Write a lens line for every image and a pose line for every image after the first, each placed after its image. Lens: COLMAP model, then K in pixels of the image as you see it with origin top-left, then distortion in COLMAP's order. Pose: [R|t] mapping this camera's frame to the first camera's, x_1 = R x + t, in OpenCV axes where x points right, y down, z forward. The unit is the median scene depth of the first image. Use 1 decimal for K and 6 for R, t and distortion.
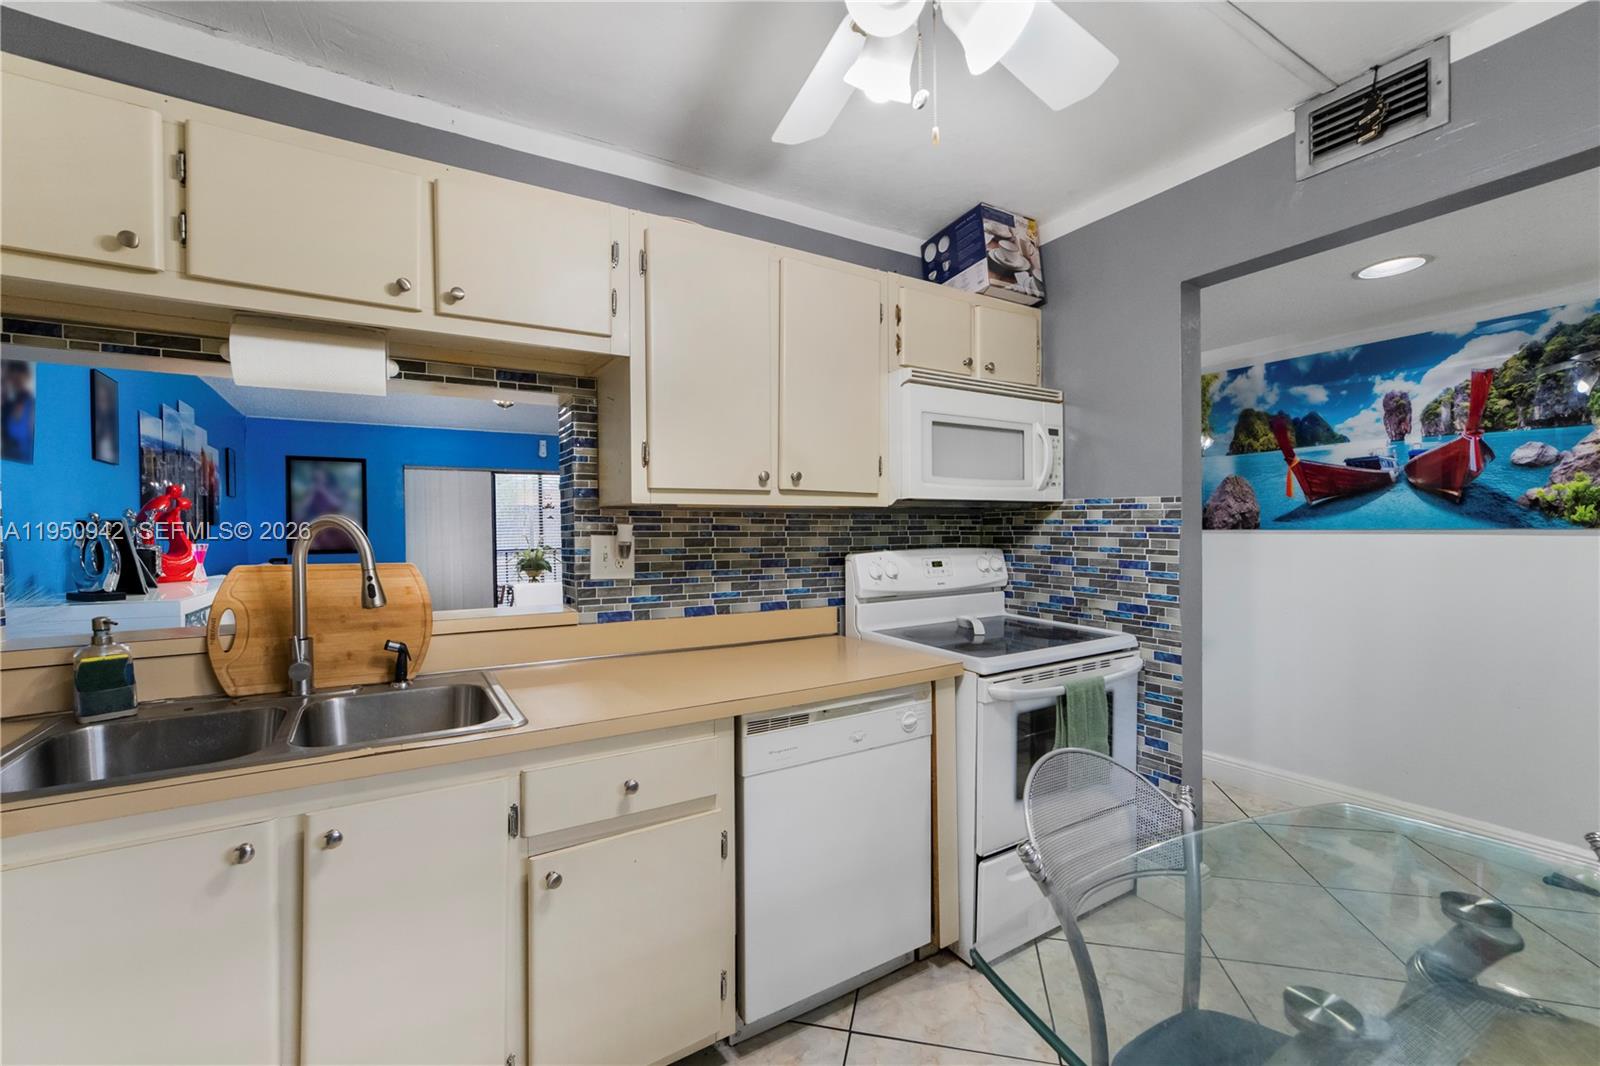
lens RADIAL K [[680.8, 0, 800.0], [0, 680.8, 533.0], [0, 0, 1]] dist [-0.019810, -0.000013]
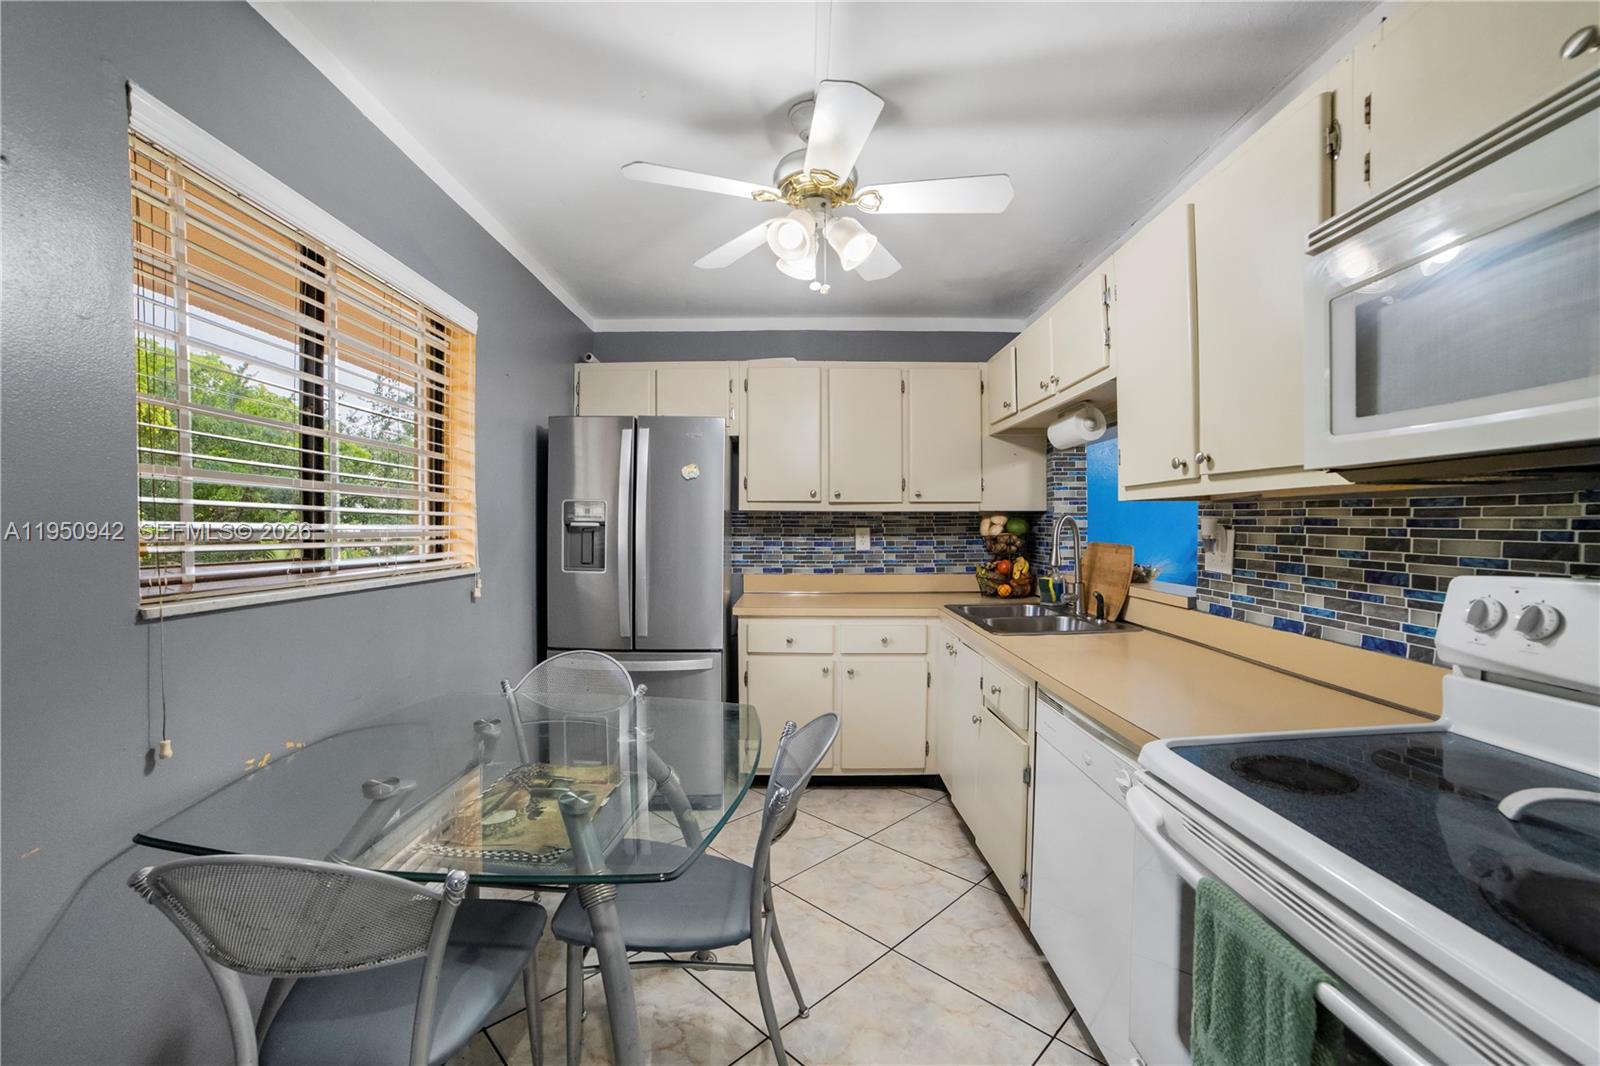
lens RADIAL K [[680.8, 0, 800.0], [0, 680.8, 533.0], [0, 0, 1]] dist [-0.019810, -0.000013]
pose [[-0.541058, 0.016007, -0.840833, 0.823193], [-0.004535, 0.999749, 0.021950, -0.009125], [0.840973, 0.015689, -0.540849, 0.929627]]
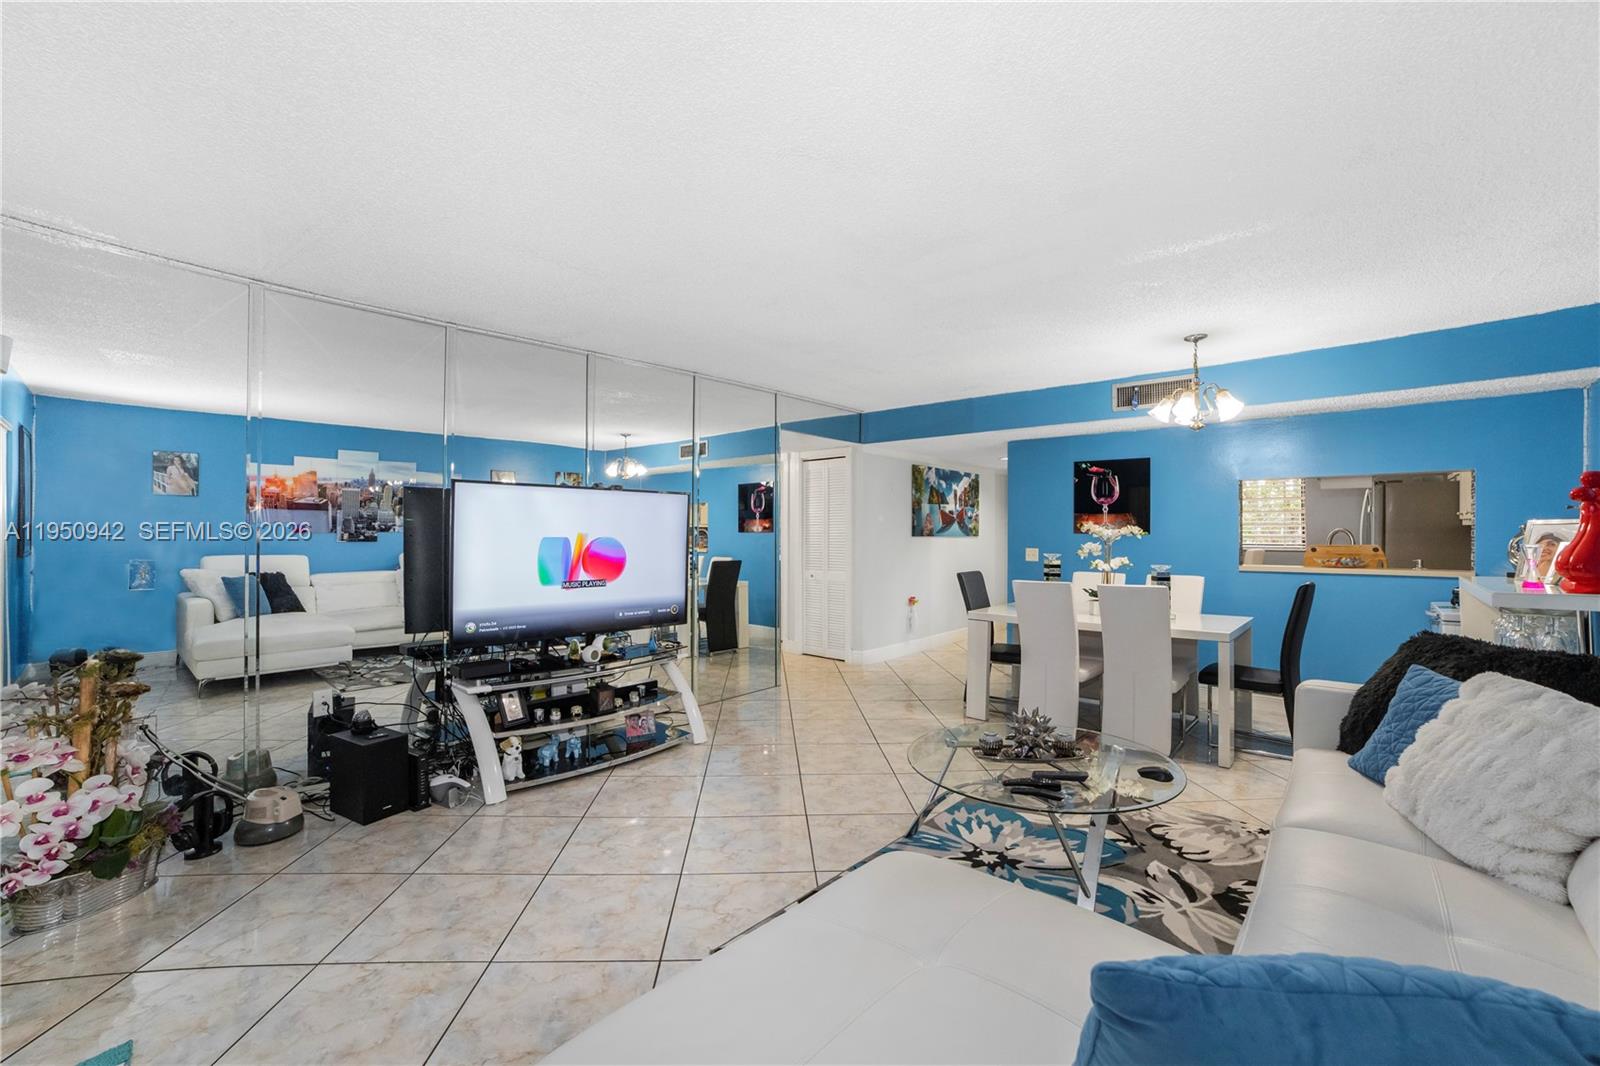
lens RADIAL K [[661.6, 0, 800.0], [0, 661.6, 533.0], [0, 0, 1]] dist [-0.001592, -0.000163]
pose [[-0.281382, 0.009930, 0.959544, -1.953370], [0.006830, 0.999942, -0.008345, -0.002082], [-0.959571, 0.004206, -0.281434, 2.882074]]
